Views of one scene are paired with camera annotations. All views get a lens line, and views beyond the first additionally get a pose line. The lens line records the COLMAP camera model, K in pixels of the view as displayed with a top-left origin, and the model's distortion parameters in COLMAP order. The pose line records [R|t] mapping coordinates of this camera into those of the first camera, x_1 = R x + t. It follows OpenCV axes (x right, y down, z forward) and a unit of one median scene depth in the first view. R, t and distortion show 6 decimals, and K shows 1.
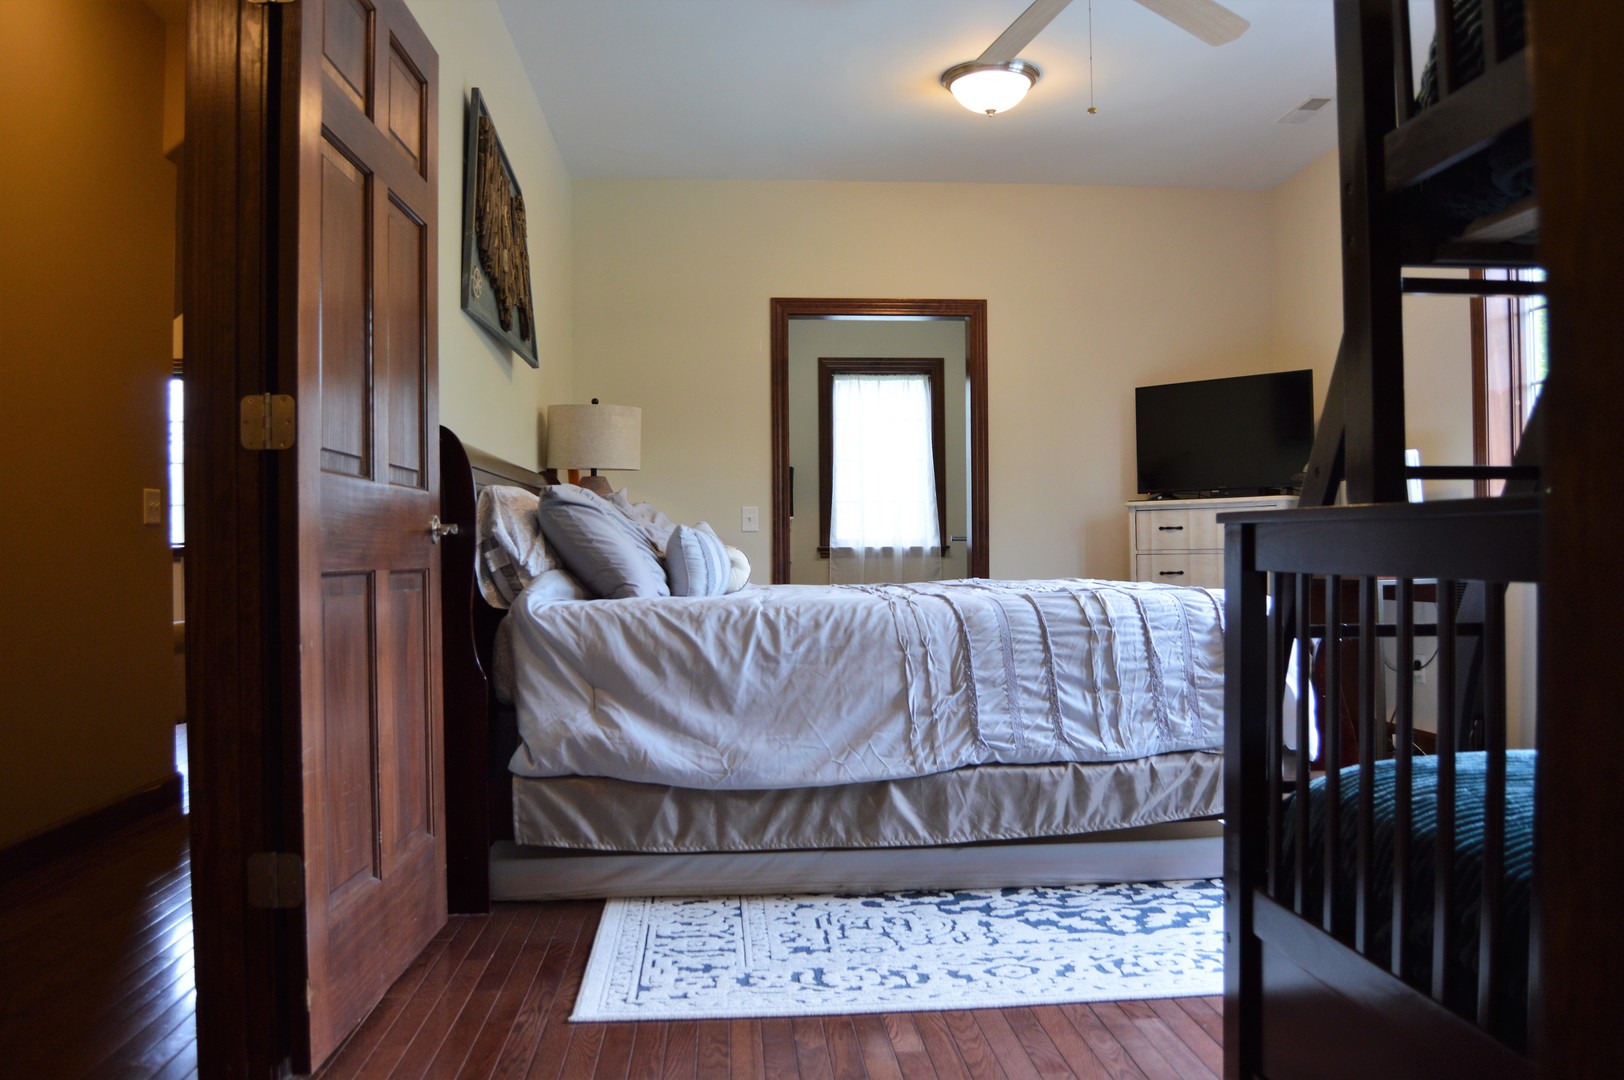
lens RADIAL K [[1300.5, 0, 812.0], [0, 1300.5, 540.0], [0, 0, 1]] dist [-0.096120, 0.043388]
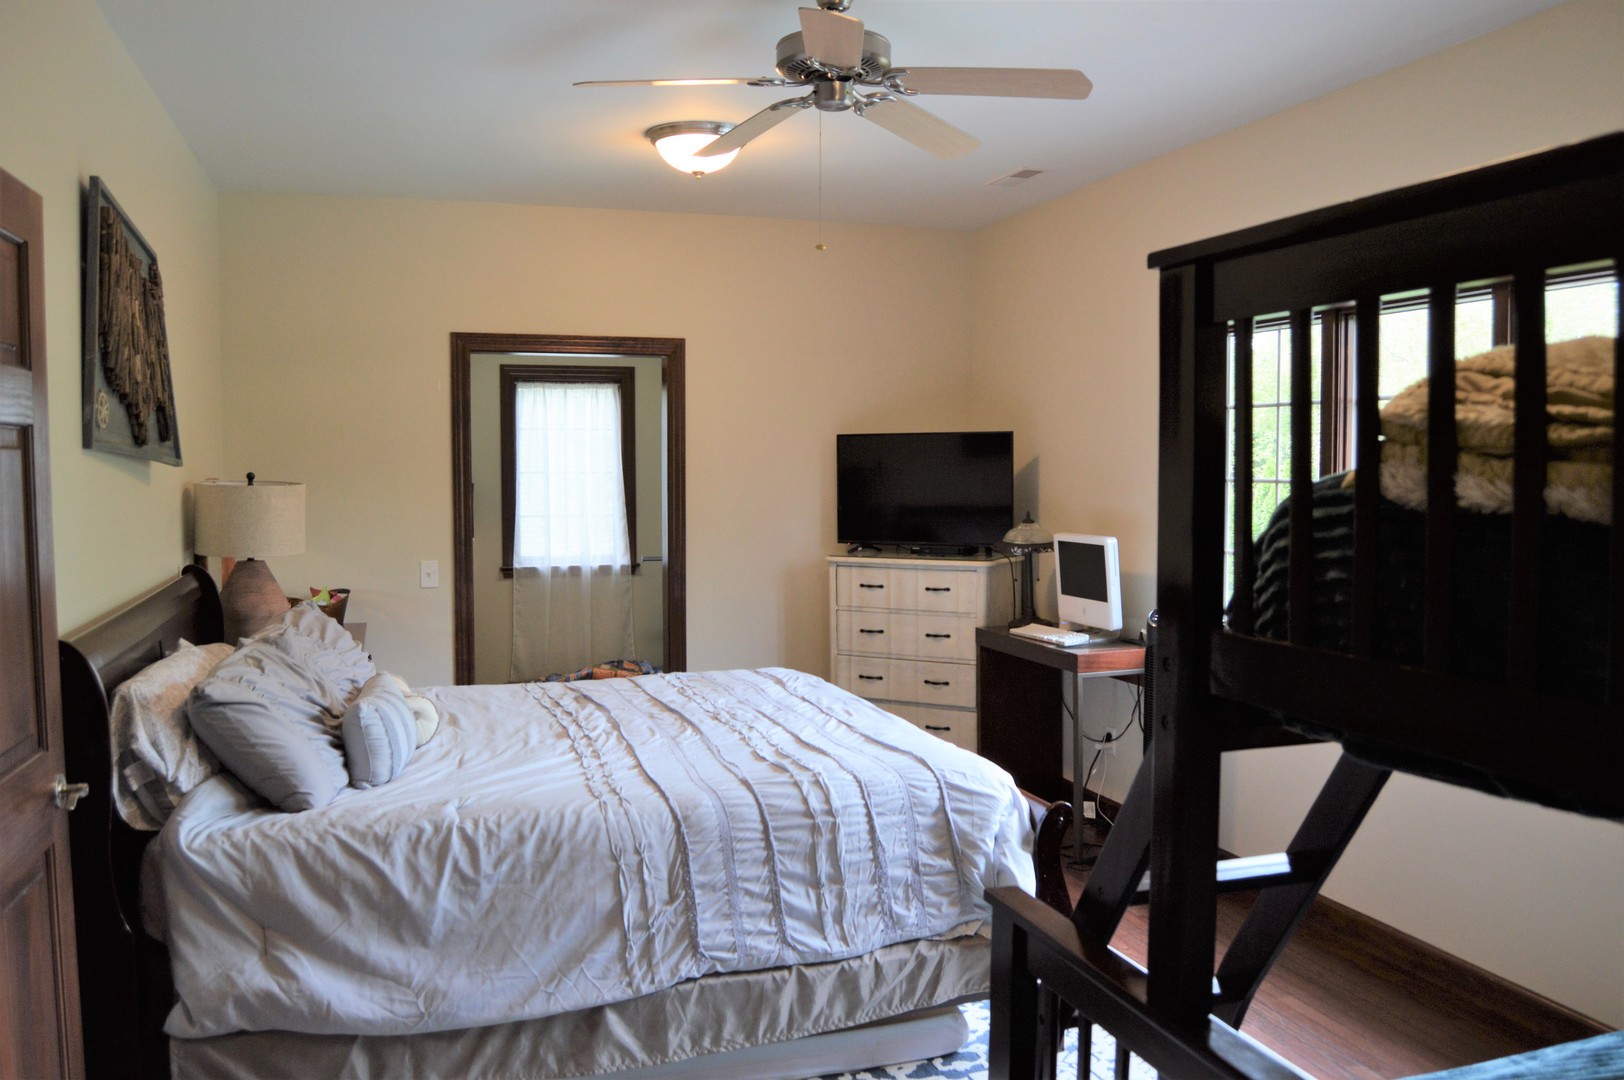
lens RADIAL K [[1300.5, 0, 812.0], [0, 1300.5, 540.0], [0, 0, 1]] dist [-0.096120, 0.043388]
pose [[0.969162, -0.007865, 0.246299, -0.019064], [-0.009656, 0.997511, 0.069847, -0.207537], [-0.246235, -0.070072, 0.966674, 0.098784]]
